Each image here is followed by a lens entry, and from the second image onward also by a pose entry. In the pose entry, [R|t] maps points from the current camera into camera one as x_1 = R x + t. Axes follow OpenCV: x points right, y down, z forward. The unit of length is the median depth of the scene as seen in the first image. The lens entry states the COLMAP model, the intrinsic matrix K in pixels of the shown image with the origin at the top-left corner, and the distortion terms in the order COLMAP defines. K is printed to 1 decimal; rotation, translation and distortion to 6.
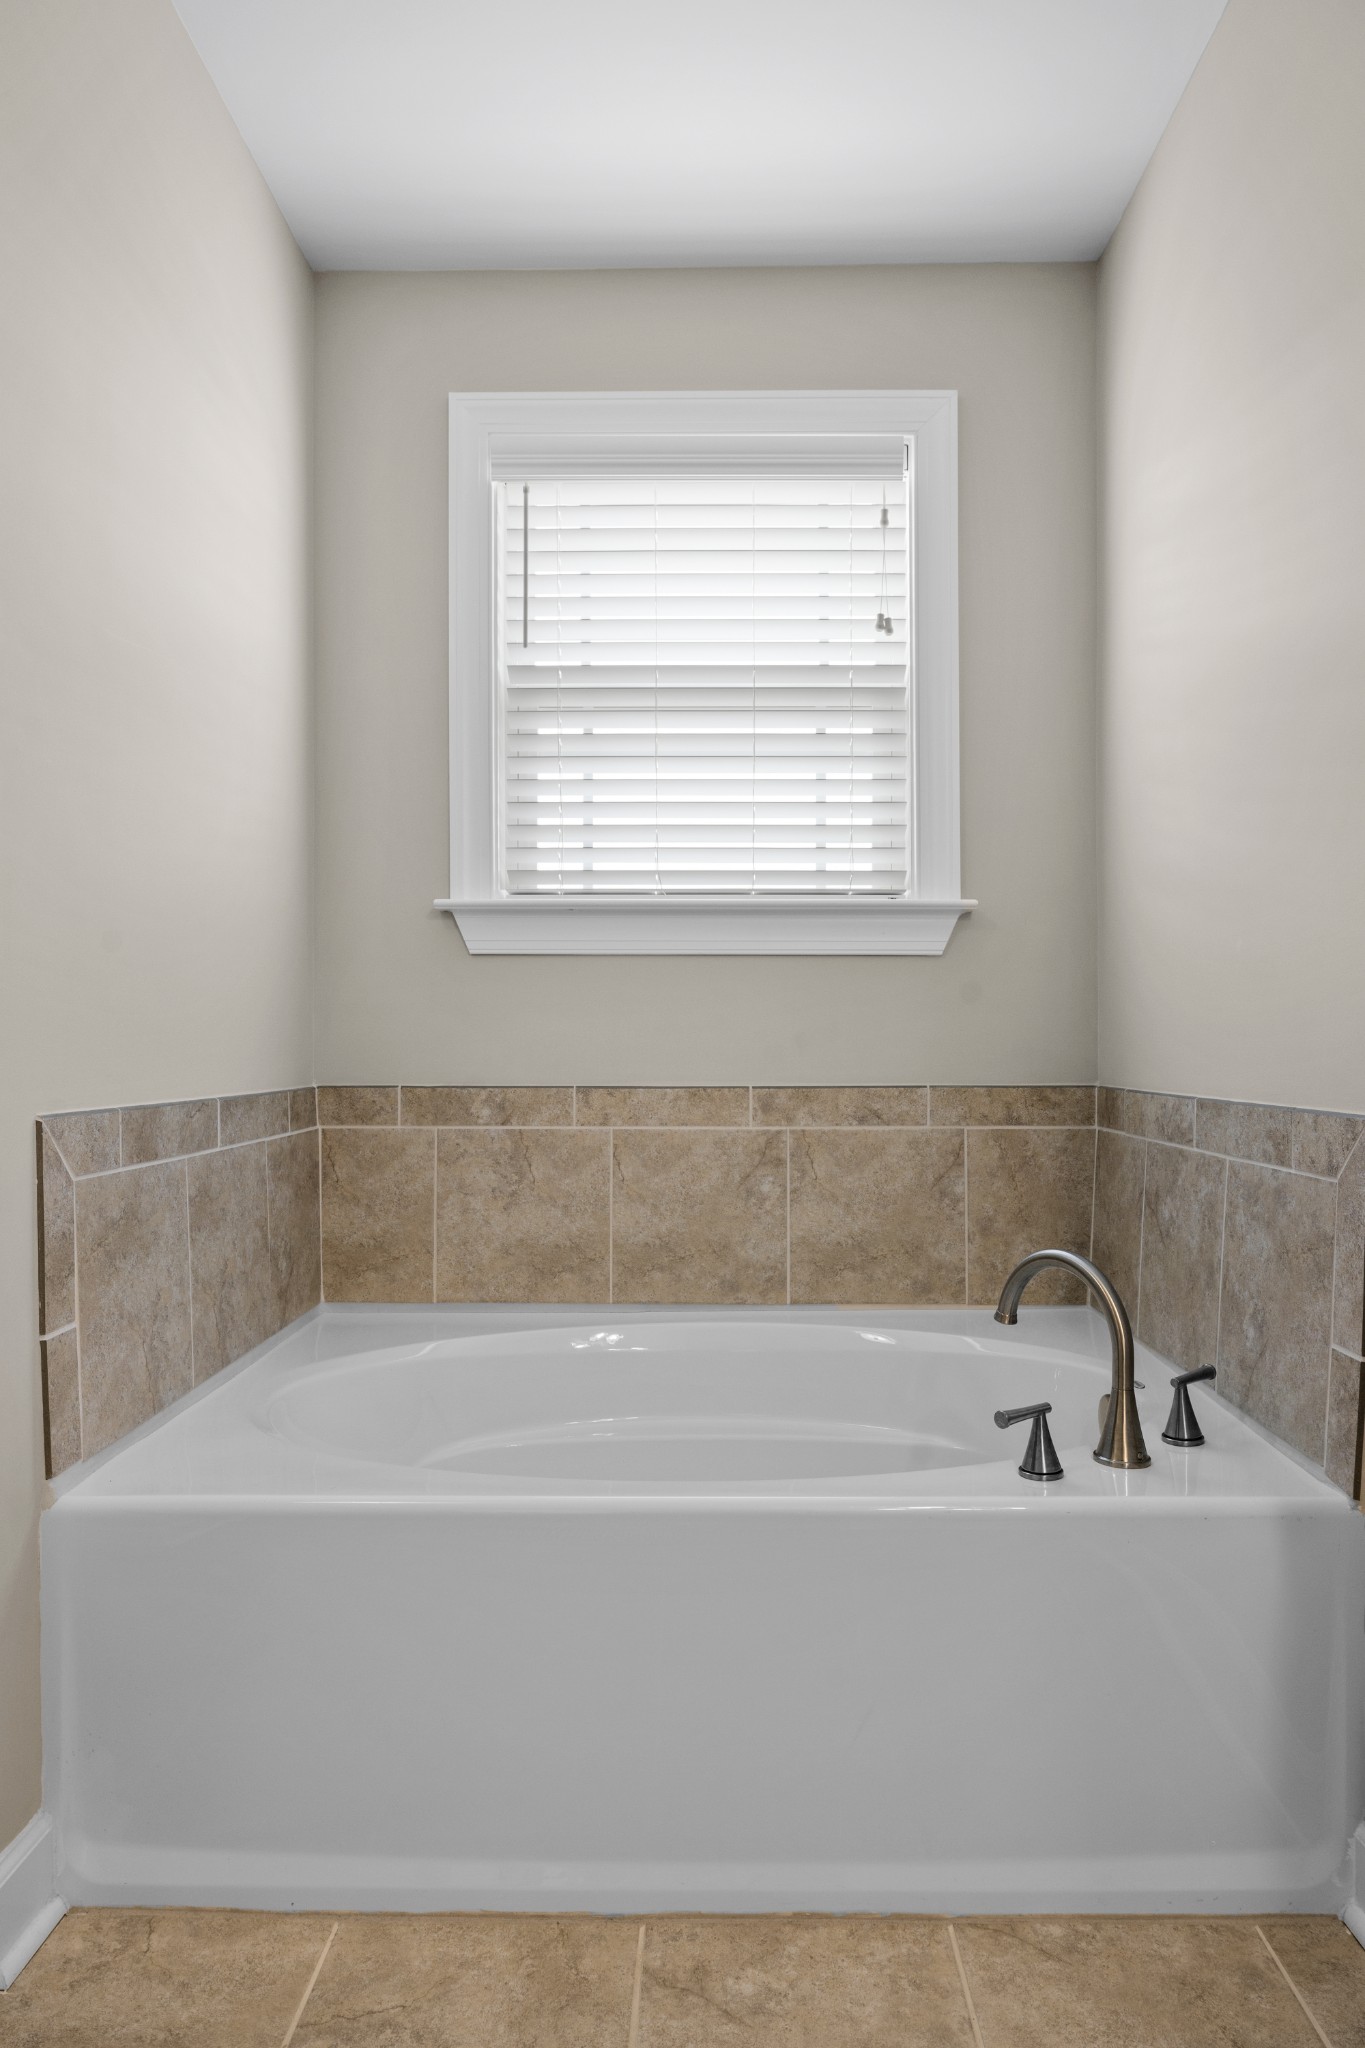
lens RADIAL K [[1340.9, 0, 675.7], [0, 1340.9, 1040.7], [0, 0, 1]] dist [-0.020852, 0.005902]
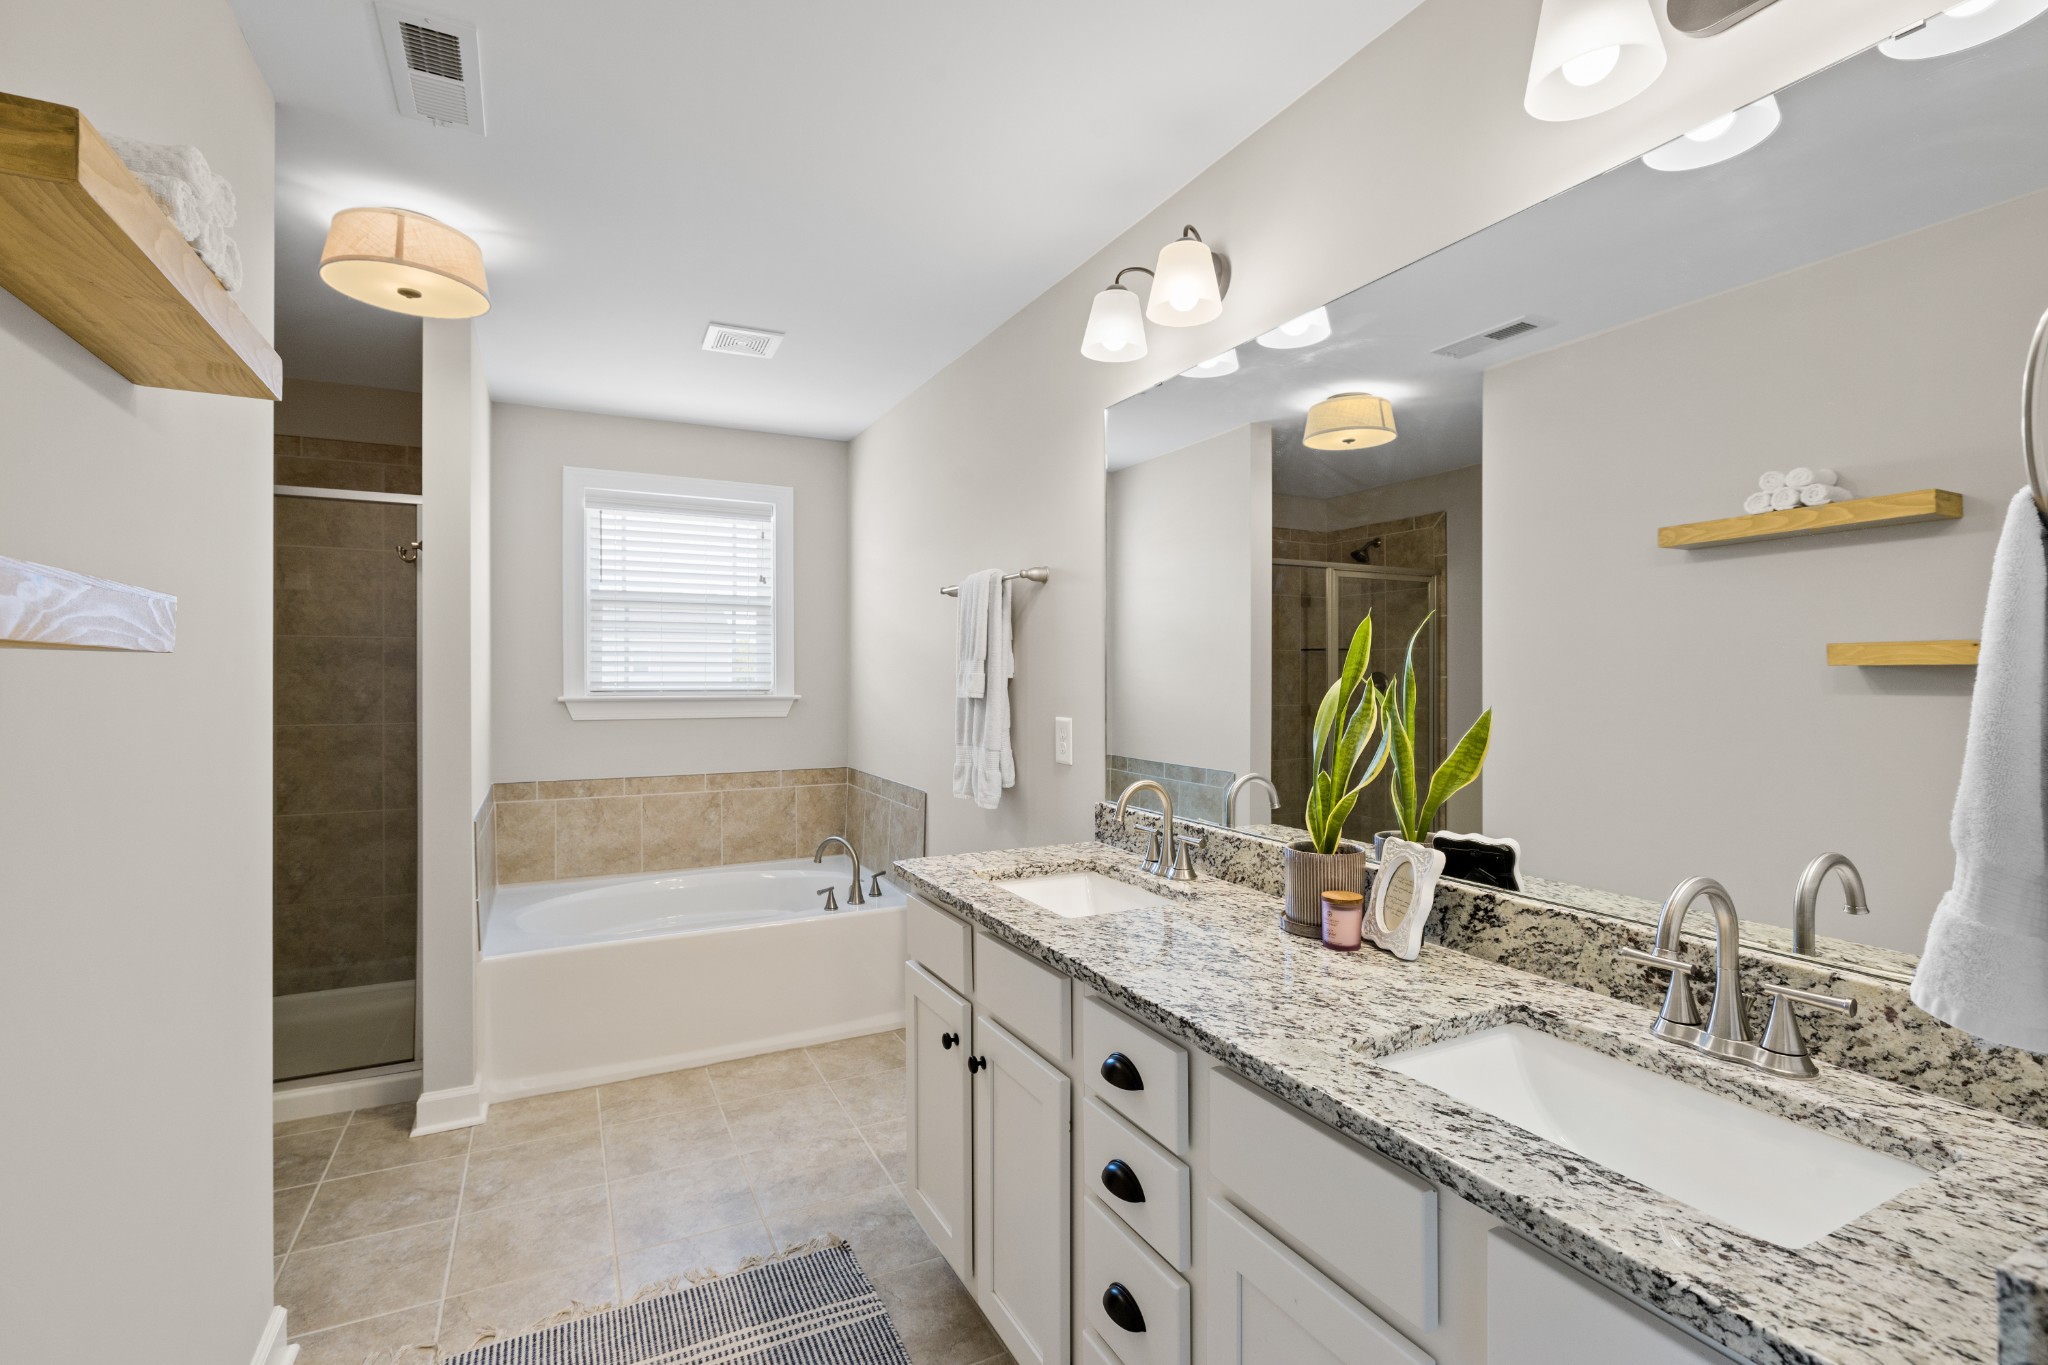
lens RADIAL K [[906.7, 0, 1017.2], [0, 906.7, 679.3], [0, 0, 1]] dist [-0.004603, 0.000021]
pose [[0.881724, 0.000845, 0.471765, -0.213609], [-0.000753, 1.000000, -0.000383, -0.133089], [-0.471765, -0.000018, 0.881724, -0.669684]]
